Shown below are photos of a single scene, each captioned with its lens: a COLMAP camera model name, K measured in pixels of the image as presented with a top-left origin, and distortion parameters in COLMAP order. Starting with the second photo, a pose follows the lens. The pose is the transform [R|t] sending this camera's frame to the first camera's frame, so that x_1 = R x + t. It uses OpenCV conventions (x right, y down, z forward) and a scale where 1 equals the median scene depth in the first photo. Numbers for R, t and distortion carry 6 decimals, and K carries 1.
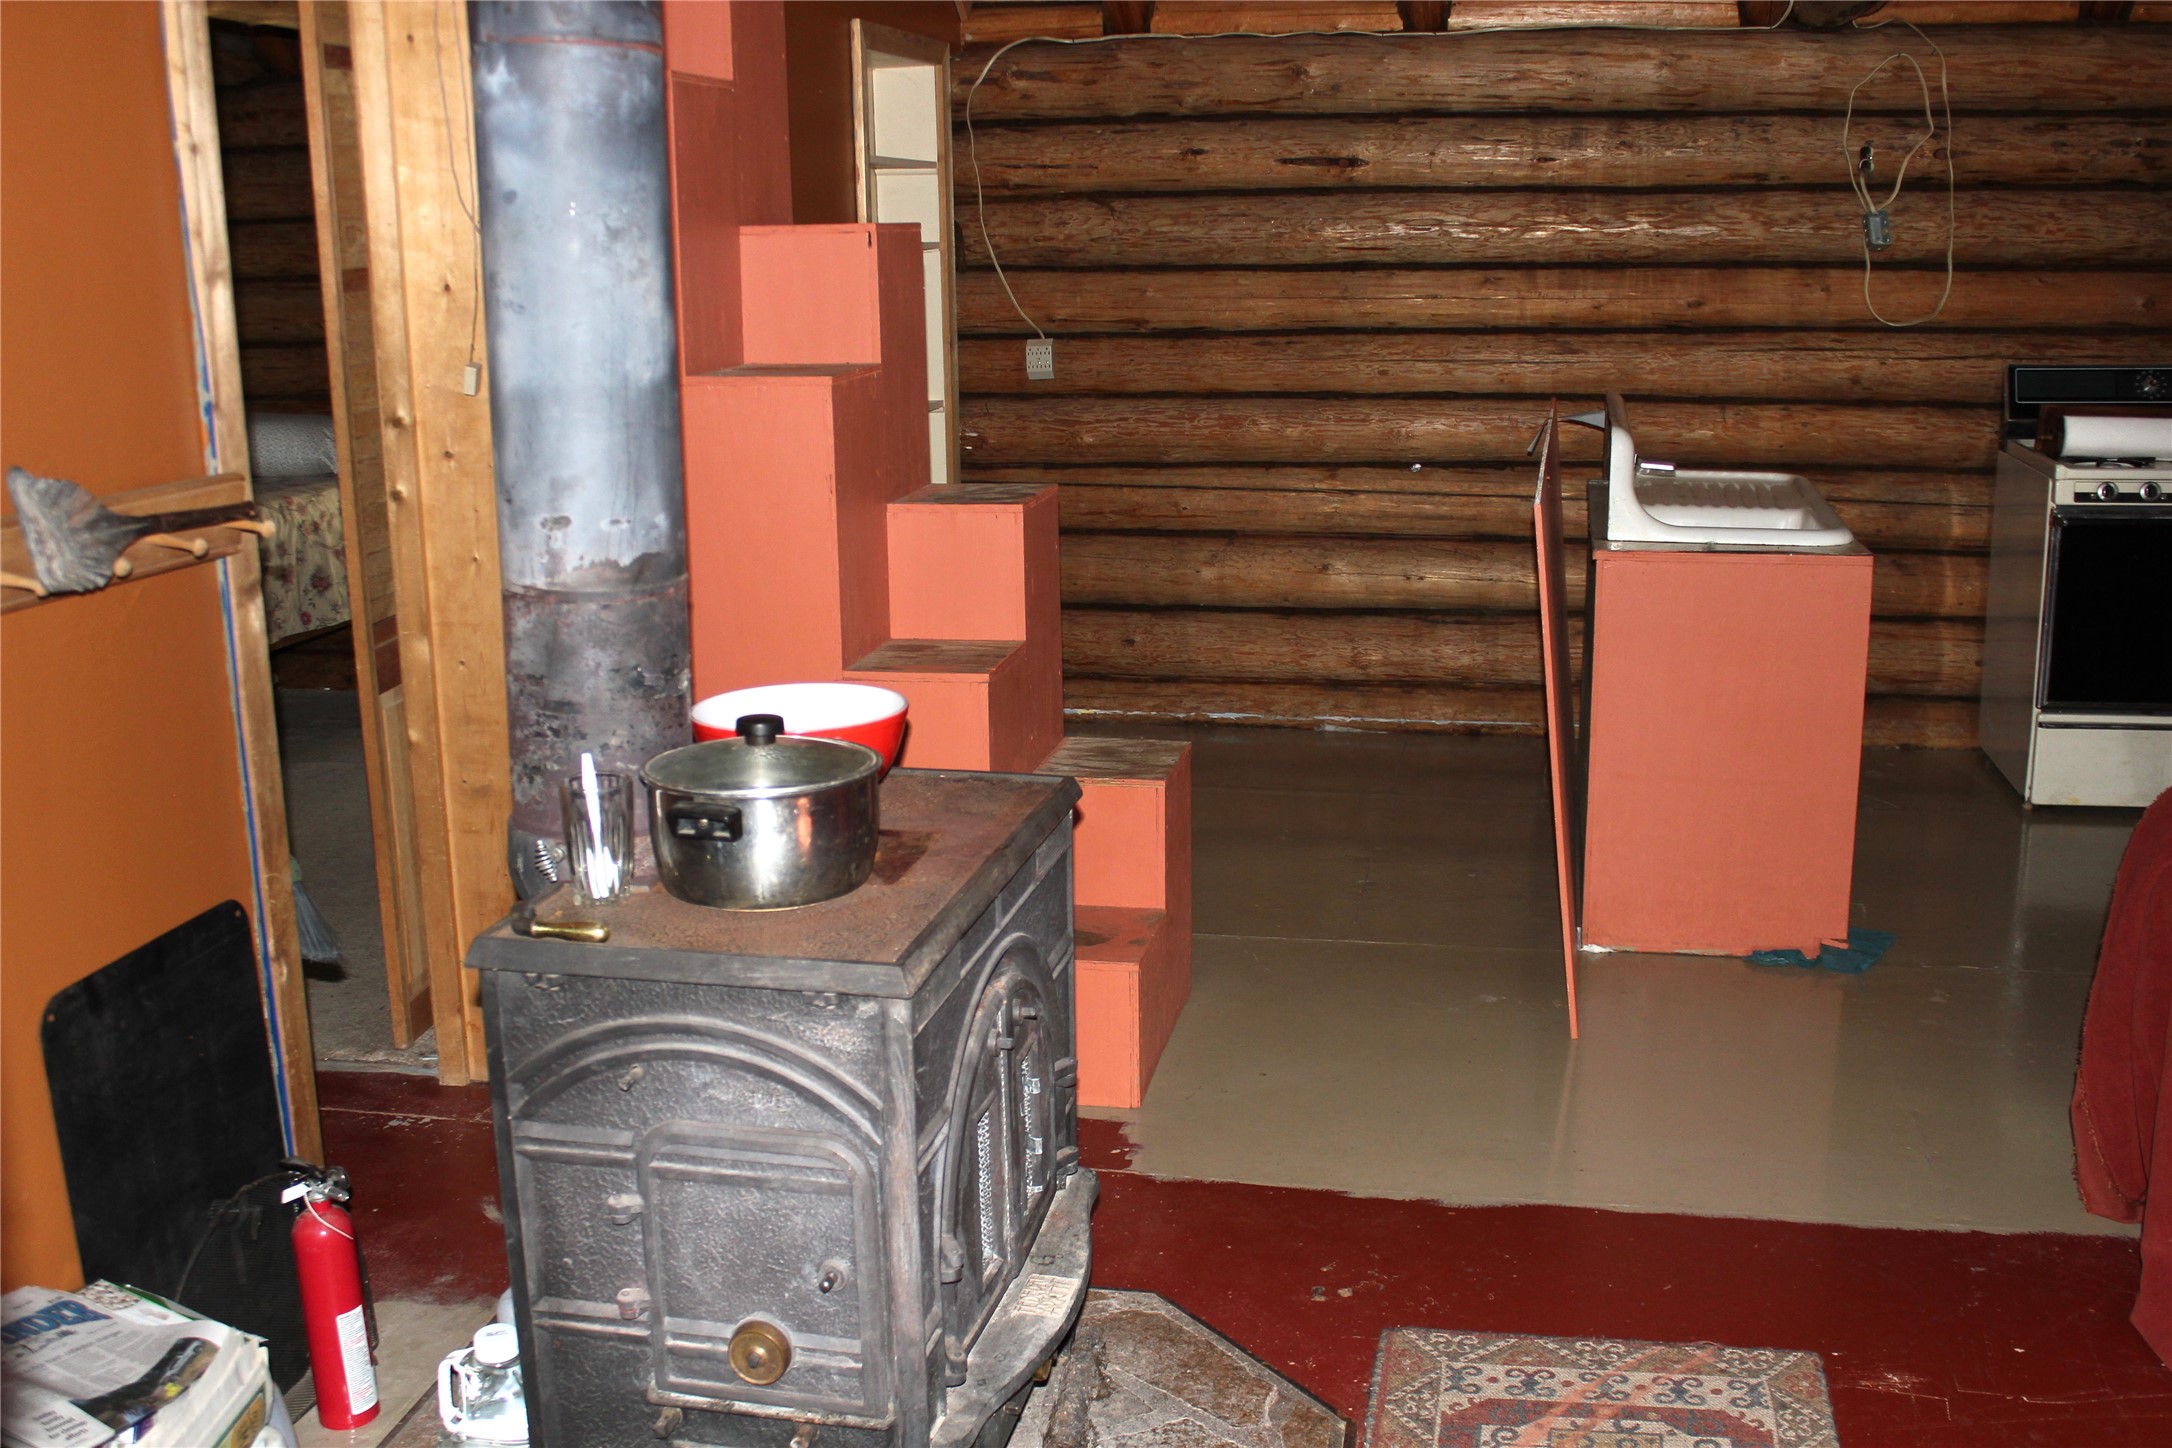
lens RADIAL K [[2174.6, 0, 1102.4], [0, 2174.6, 758.5], [0, 0, 1]] dist [-0.140388, 0.152132]
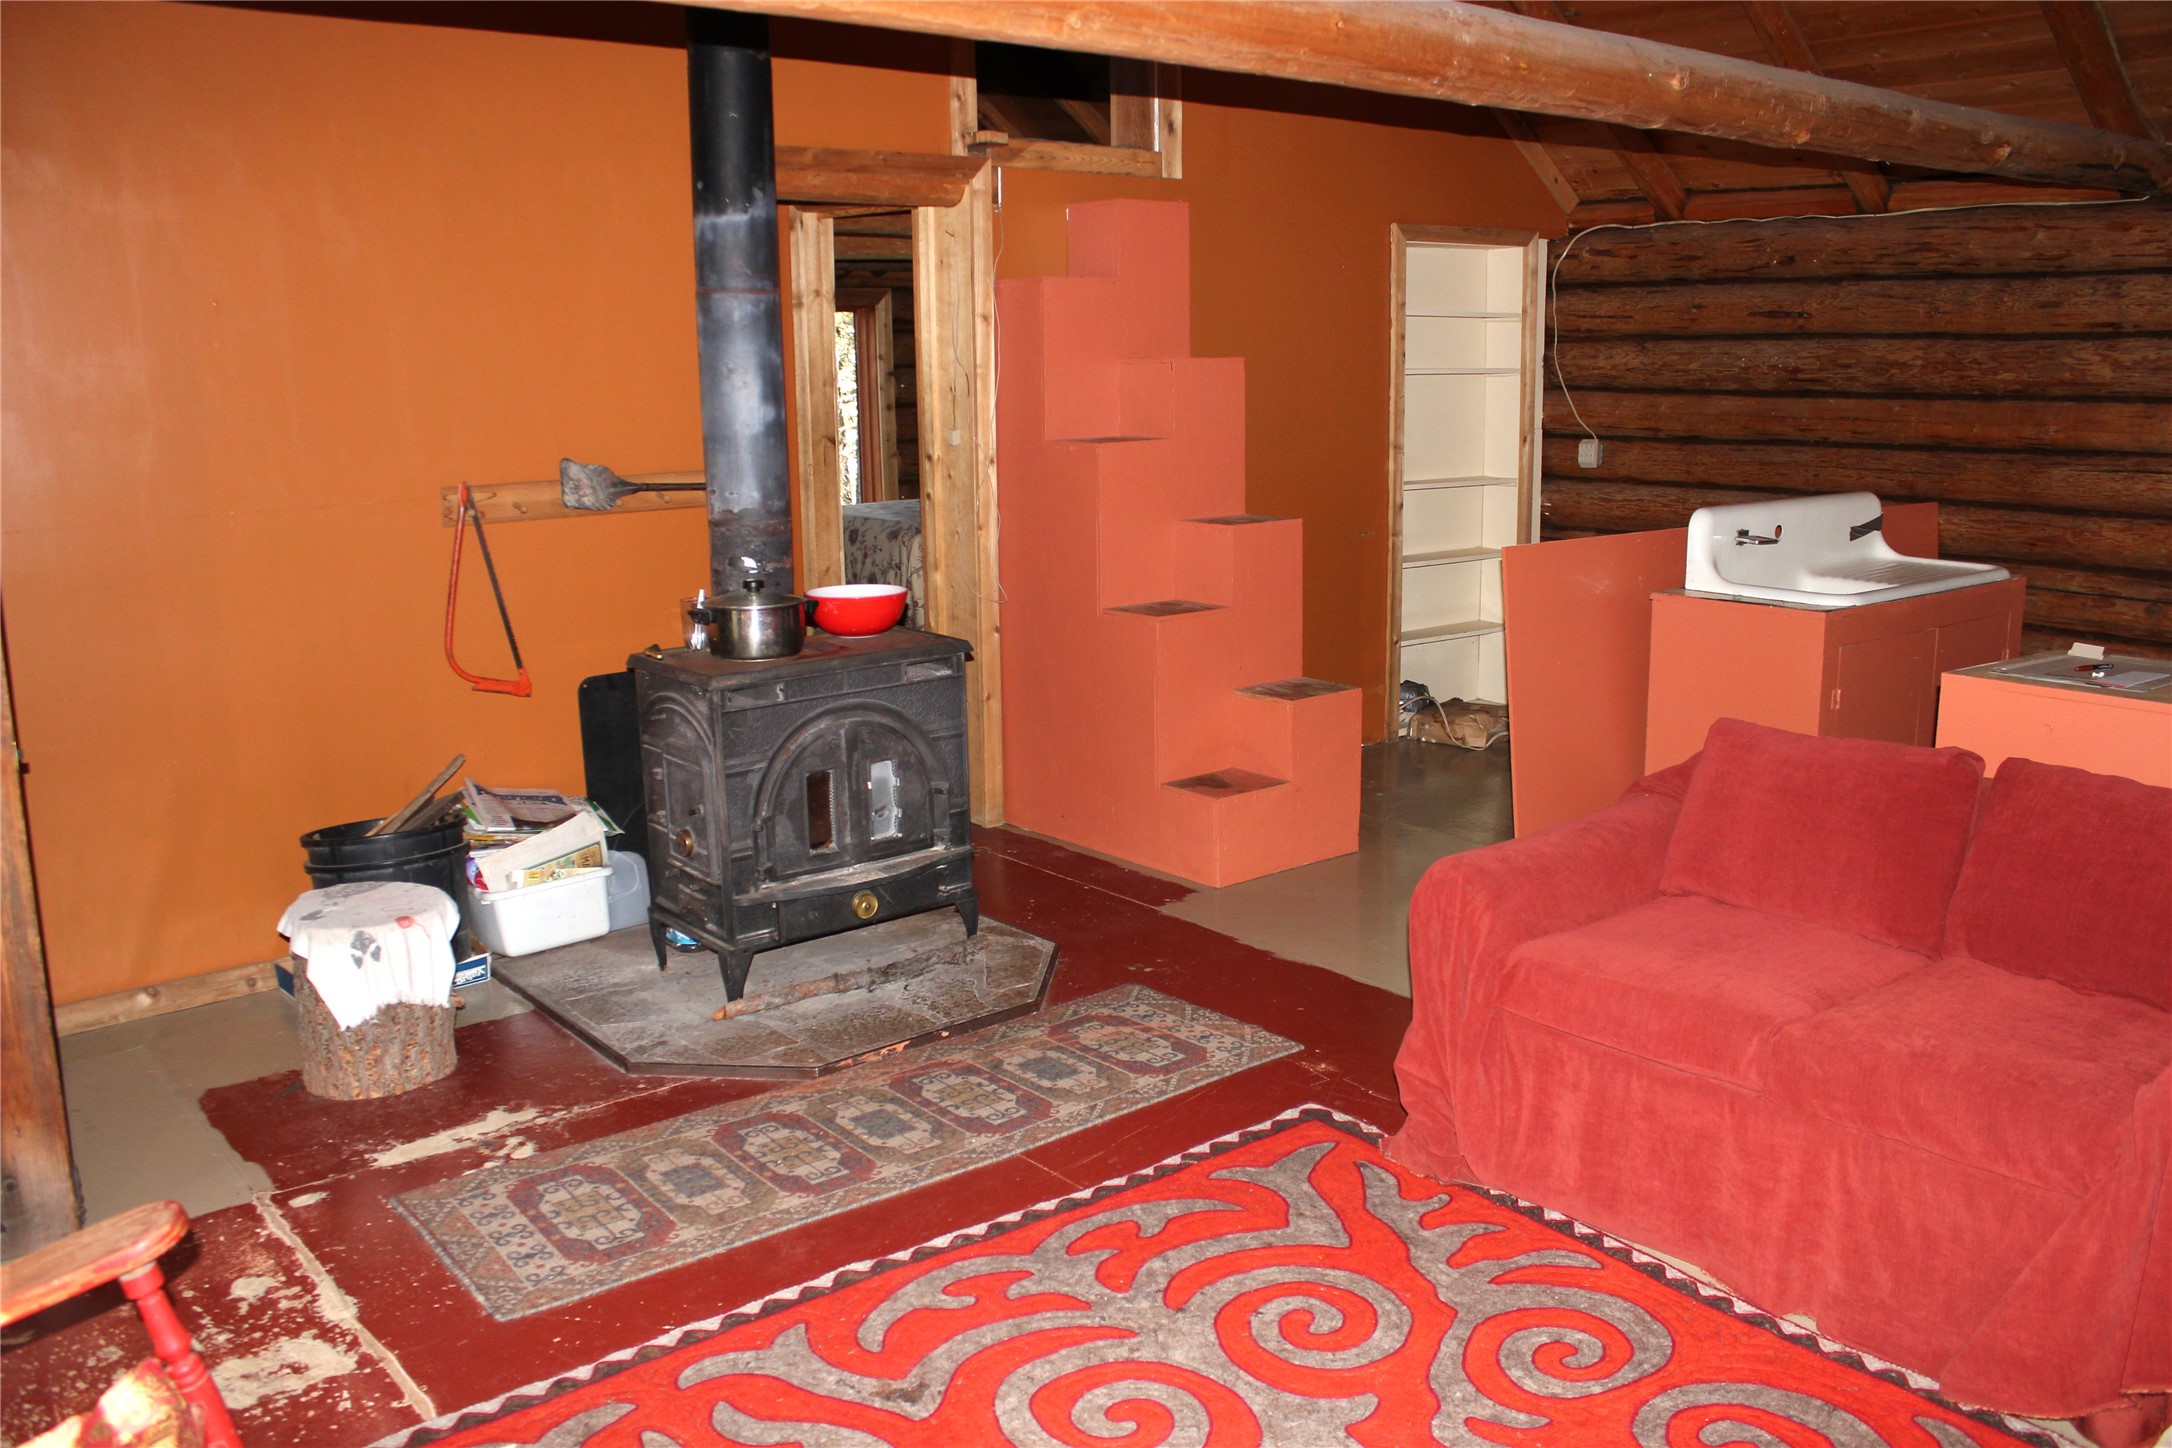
lens RADIAL K [[1796.1, 0, 1086.0], [0, 1796.1, 724.0], [0, 0, 1]] dist [-0.131431, 0.105609]
pose [[0.776513, 0.133543, -0.615787, 0.490726], [-0.152054, 0.988115, 0.022547, 0.013548], [0.611479, 0.076125, 0.787590, -0.099649]]
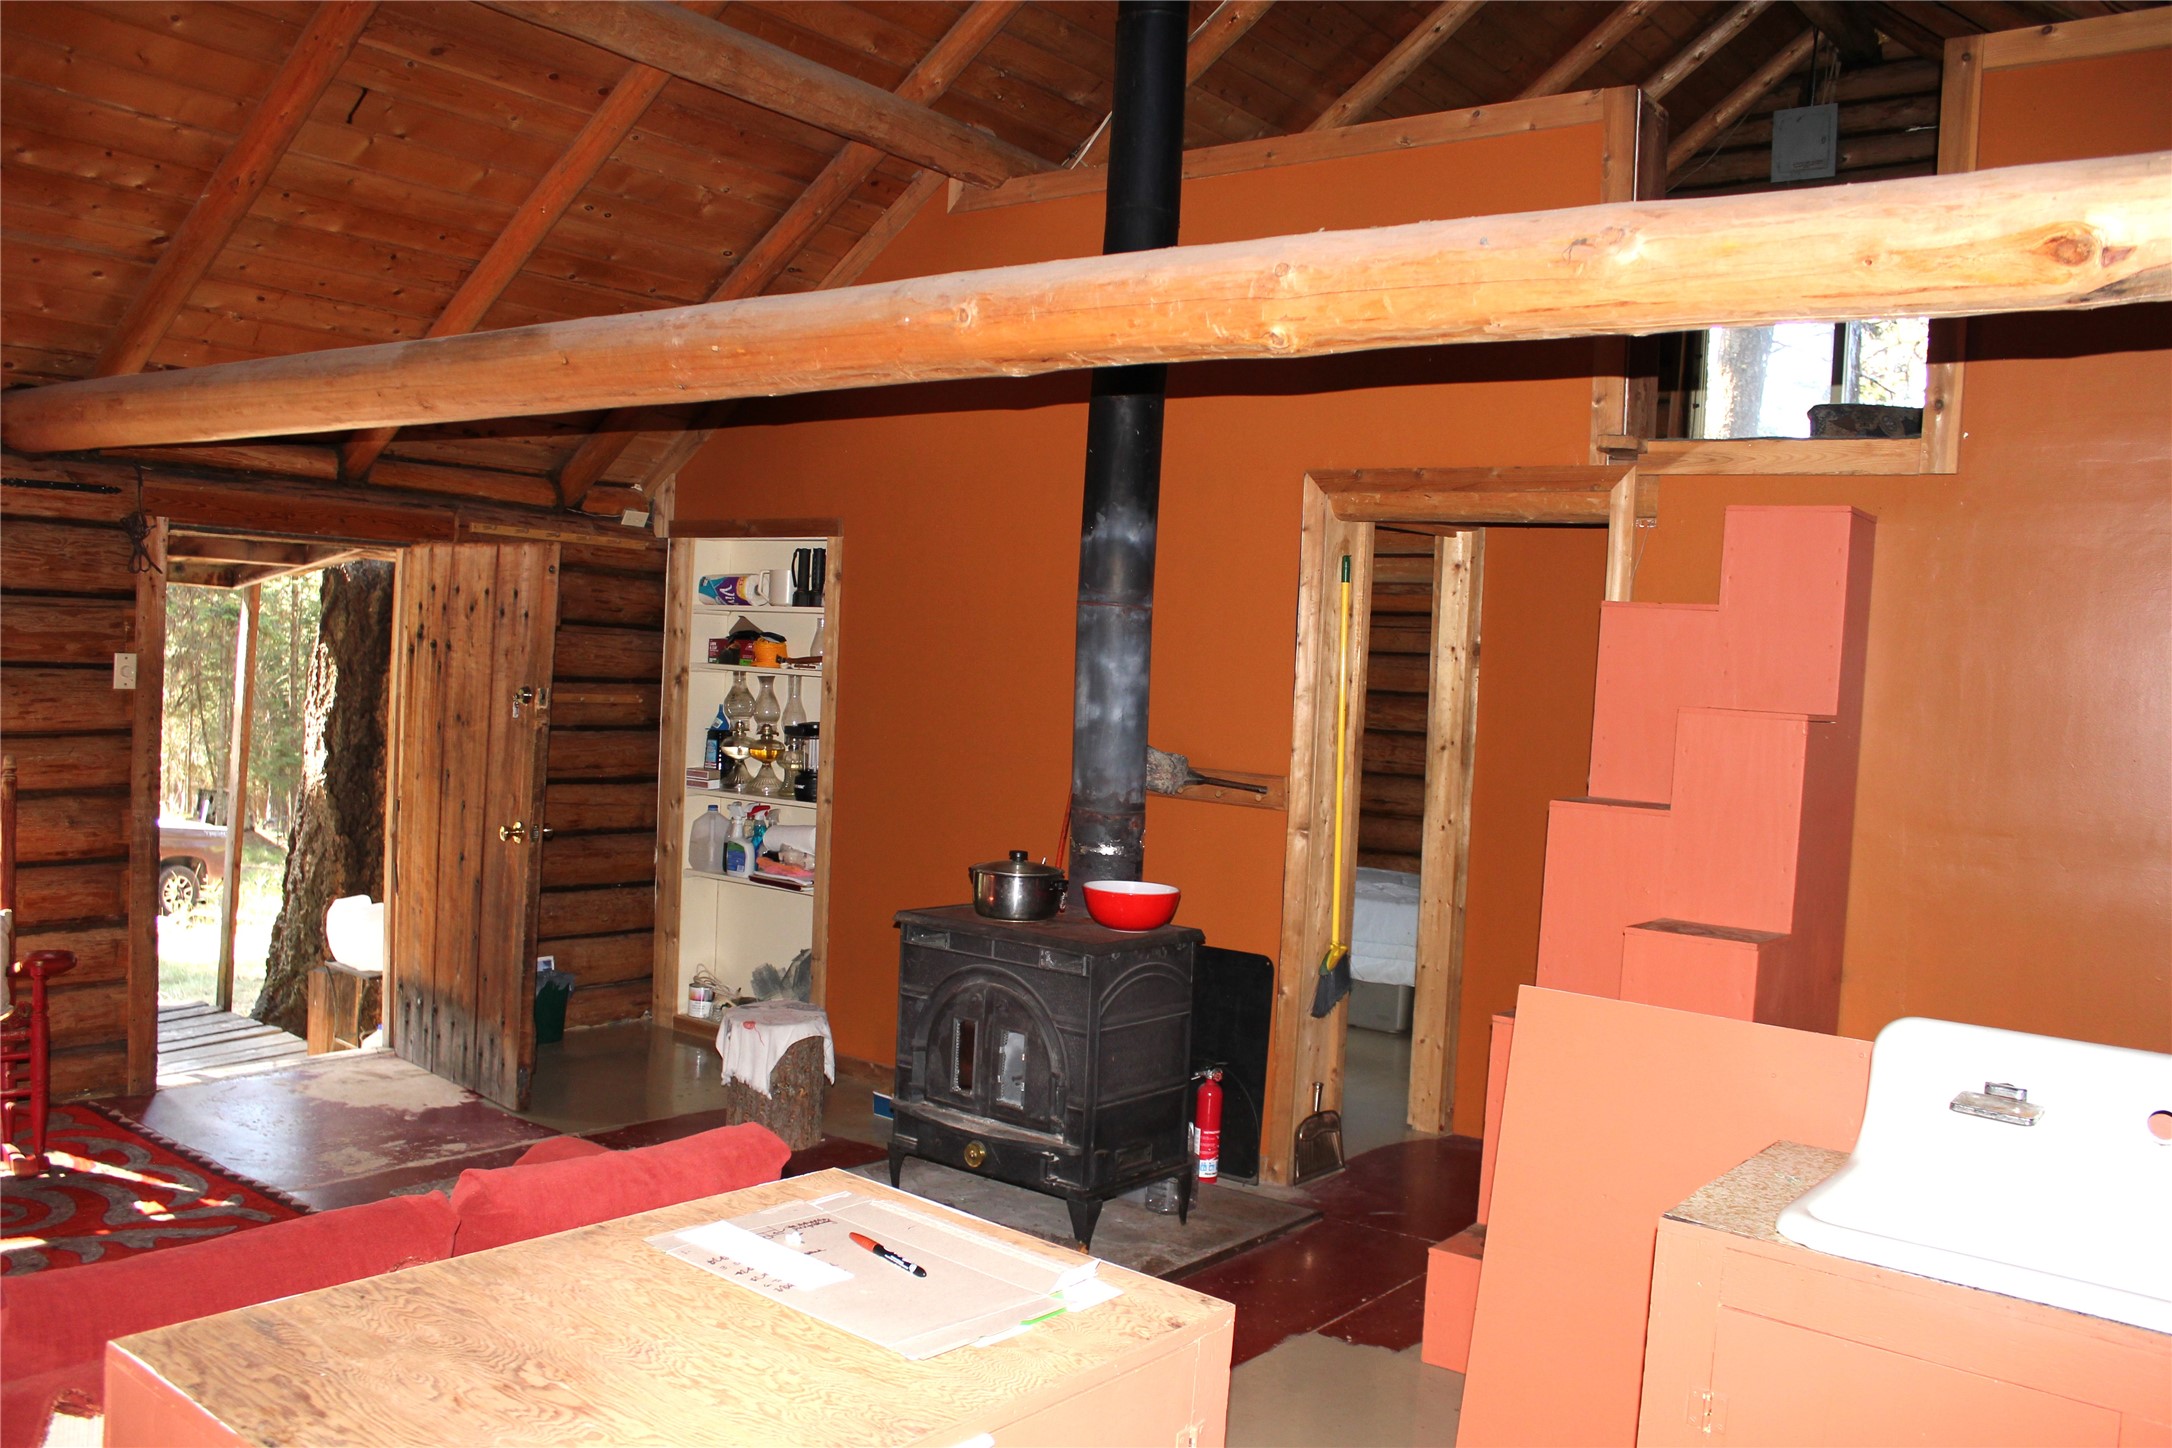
lens RADIAL K [[1796.1, 0, 1086.0], [0, 1796.1, 724.0], [0, 0, 1]] dist [-0.131431, 0.105609]
pose [[-0.437735, 0.032193, -0.898527, 0.665058], [-0.258889, 0.952521, 0.160251, -0.203864], [0.861025, 0.302767, -0.408618, 0.727630]]
